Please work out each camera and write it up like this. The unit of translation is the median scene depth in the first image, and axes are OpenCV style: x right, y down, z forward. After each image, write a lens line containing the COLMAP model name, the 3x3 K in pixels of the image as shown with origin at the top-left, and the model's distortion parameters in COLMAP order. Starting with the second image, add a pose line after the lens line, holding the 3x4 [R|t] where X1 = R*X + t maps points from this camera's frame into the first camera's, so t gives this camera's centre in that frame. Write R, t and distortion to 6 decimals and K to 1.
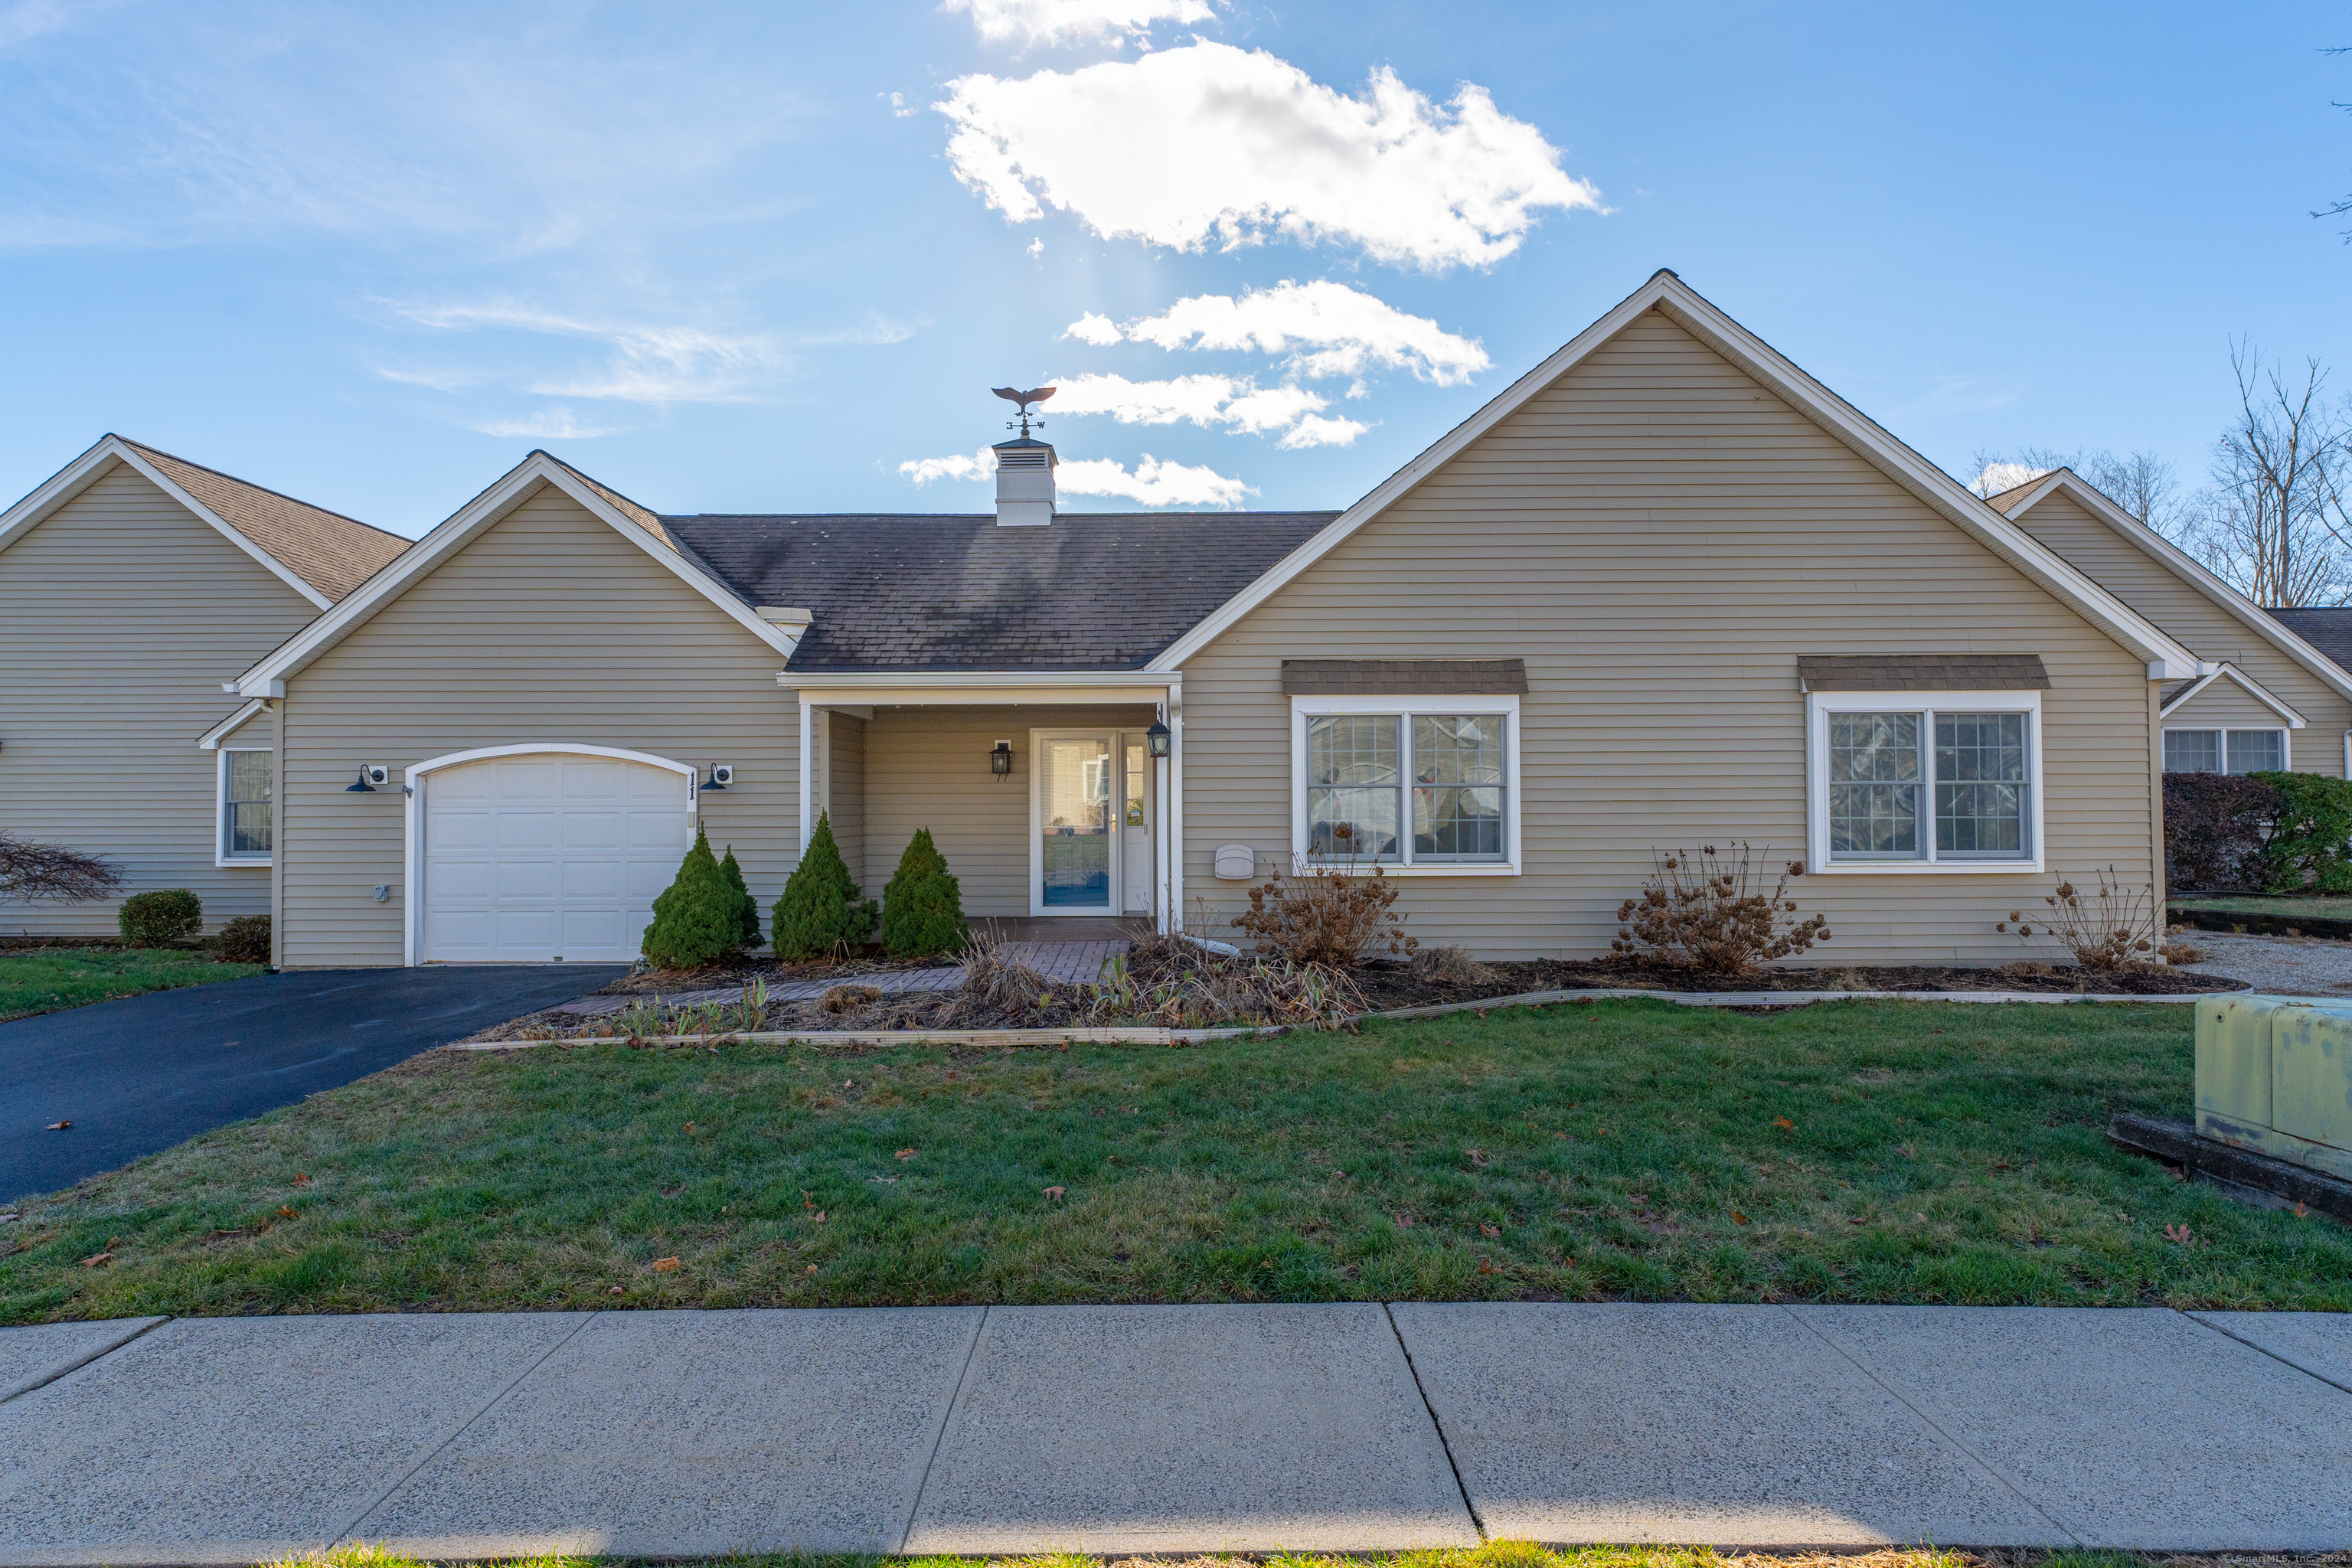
lens RADIAL K [[1166.2, 0, 1176.2], [0, 1166.2, 782.6], [0, 0, 1]] dist [0.025635, 0.000531]
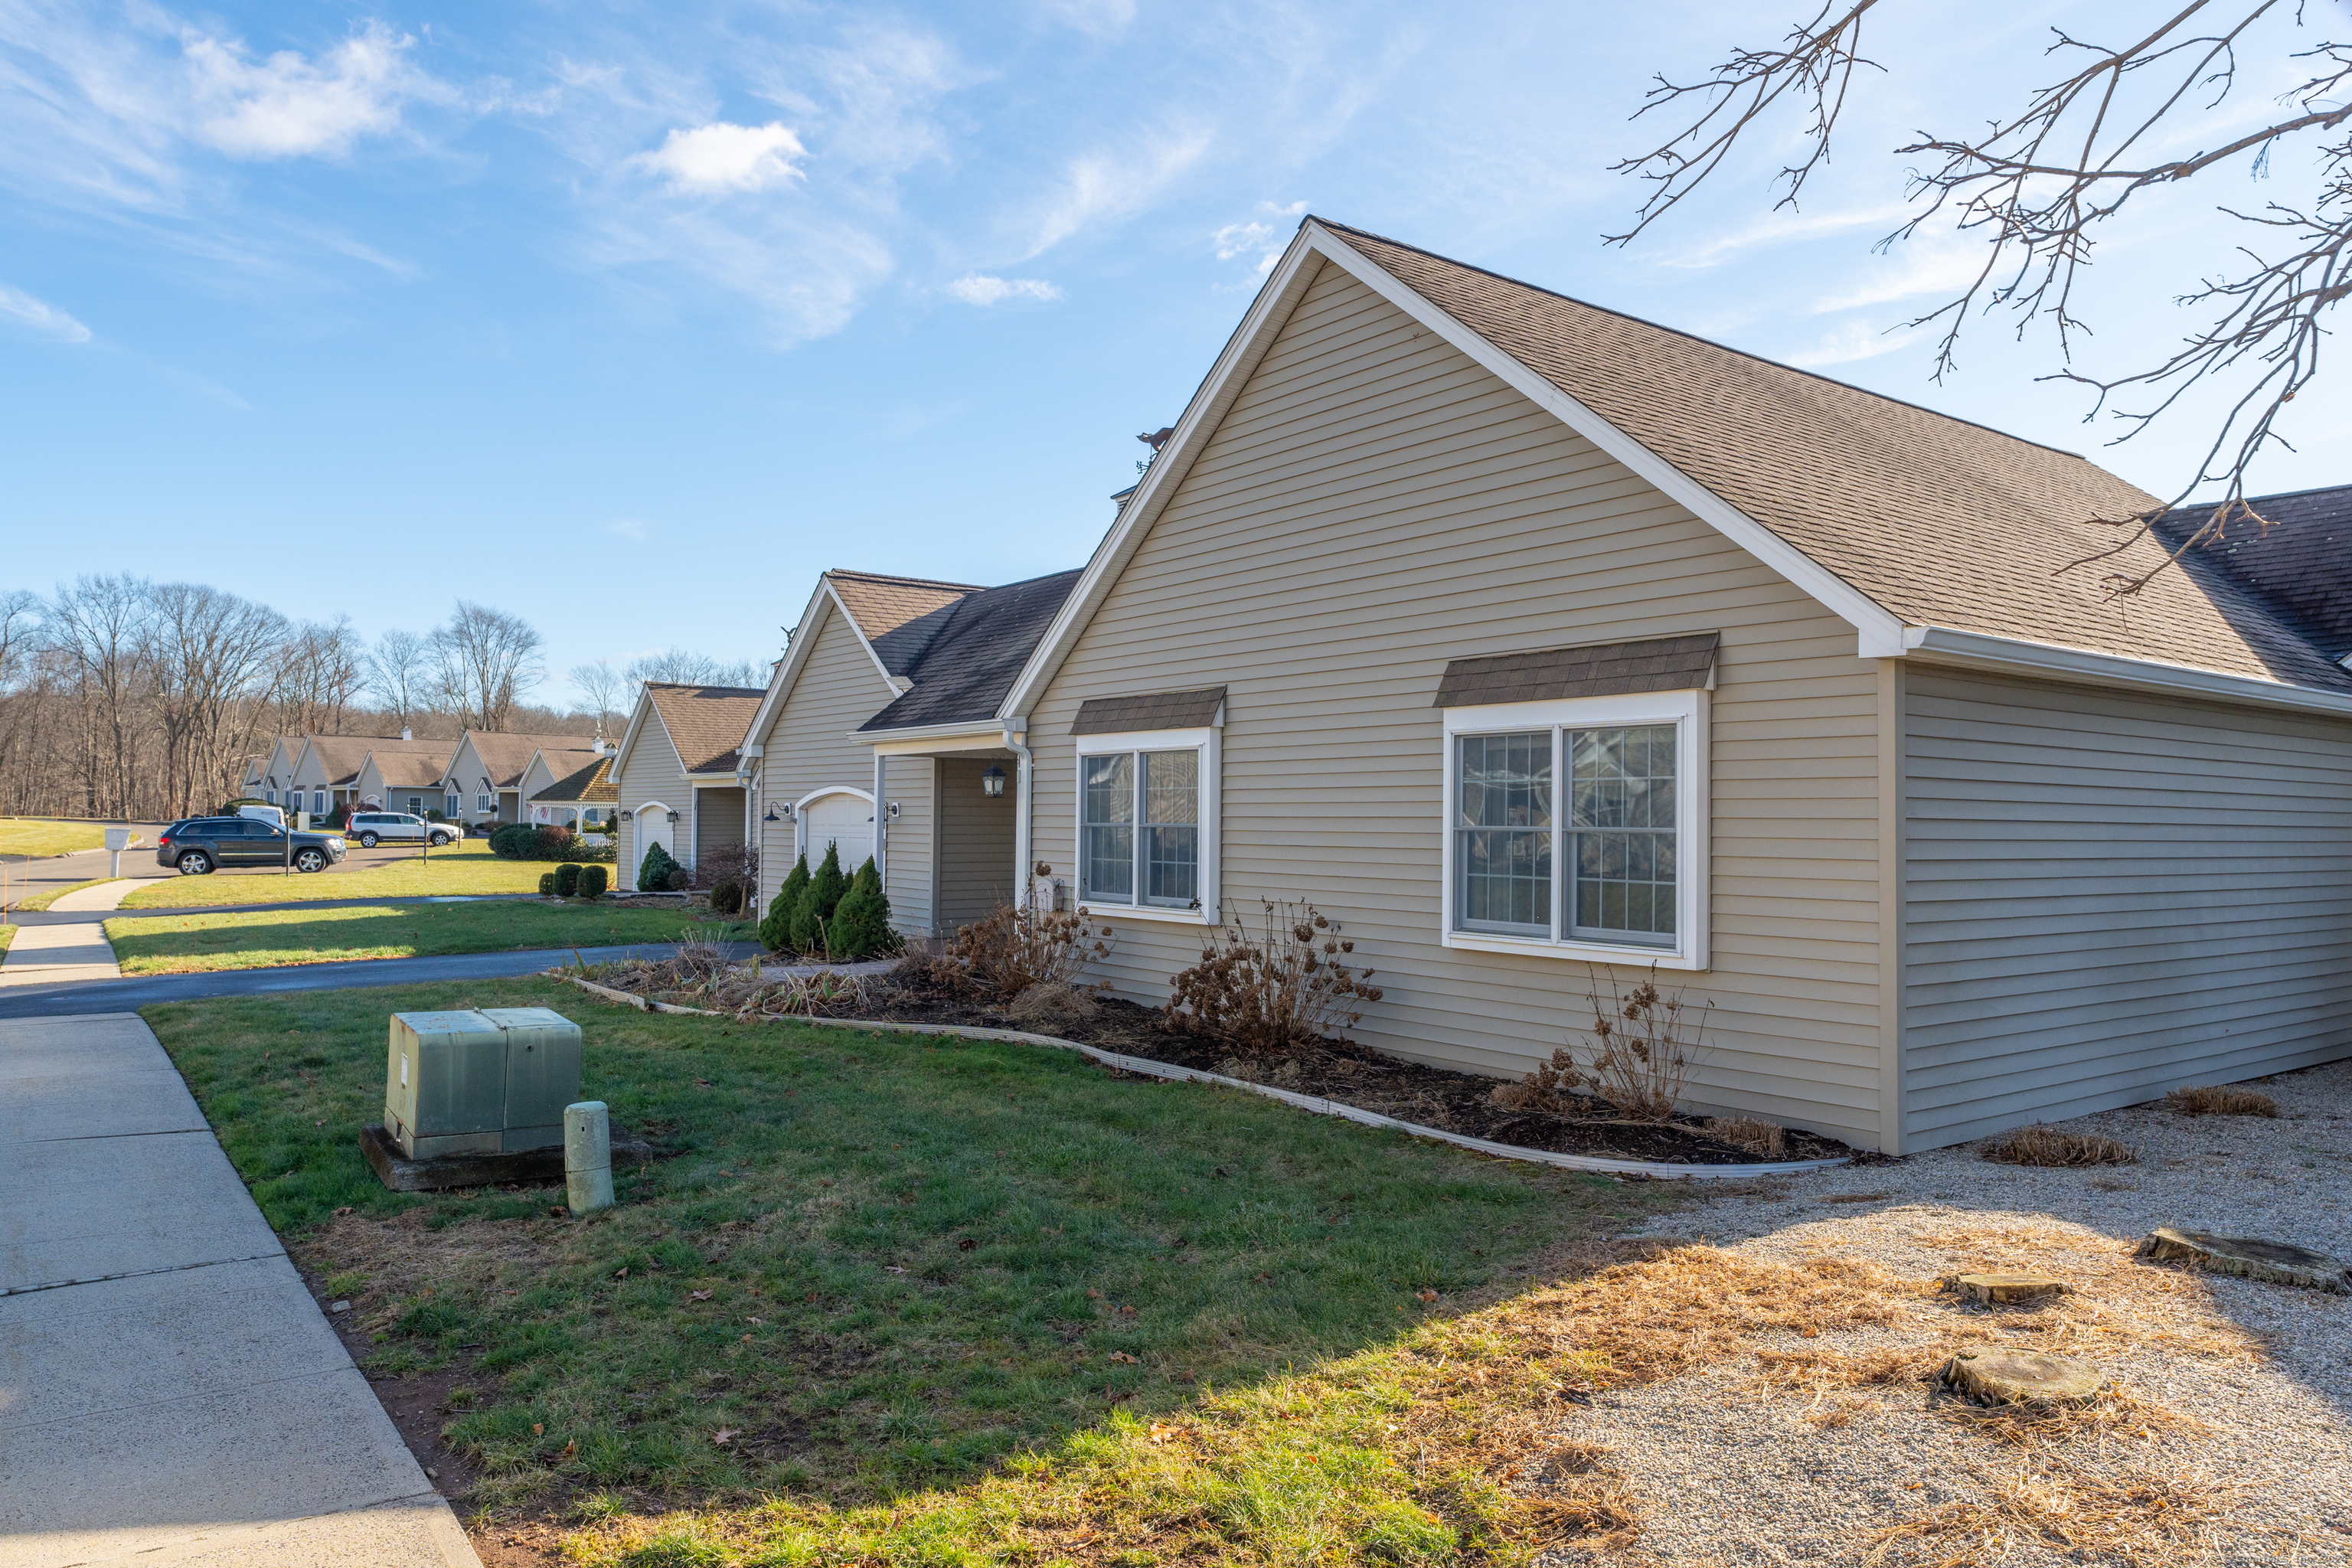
lens RADIAL K [[1590.0, 0, 1178.0], [0, 1590.0, 786.3], [0, 0, 1]] dist [0.001523, 0.000139]
pose [[0.589508, -0.008045, -0.807723, 1.265958], [0.002092, 0.999962, -0.008432, -0.018299], [0.807760, 0.003281, 0.589503, 0.252729]]
